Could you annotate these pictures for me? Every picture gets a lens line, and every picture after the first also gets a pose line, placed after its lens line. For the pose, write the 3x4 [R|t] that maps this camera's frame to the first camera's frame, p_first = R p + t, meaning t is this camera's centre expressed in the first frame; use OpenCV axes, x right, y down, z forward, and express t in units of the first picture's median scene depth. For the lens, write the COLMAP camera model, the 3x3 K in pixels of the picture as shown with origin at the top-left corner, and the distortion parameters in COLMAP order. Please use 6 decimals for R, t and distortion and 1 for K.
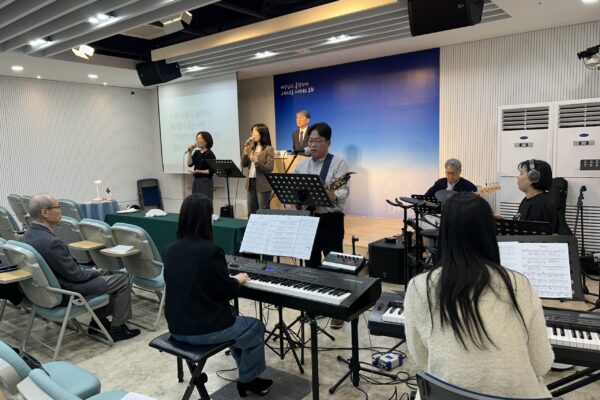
lens RADIAL K [[455.3, 0, 300.0], [0, 455.3, 200.0], [0, 0, 1]] dist [0.049687, -0.004626]
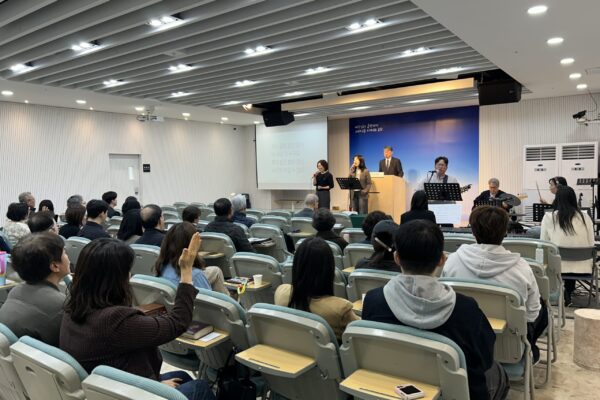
lens RADIAL K [[445.0, 0, 297.7], [0, 445.0, 202.2], [0, 0, 1]] dist [0.001187, 0.076546]
pose [[0.998846, 0.007034, 0.047511, -0.423511], [-0.004753, 0.998839, -0.047942, 0.071420], [-0.047793, 0.047661, 0.997720, -0.503800]]
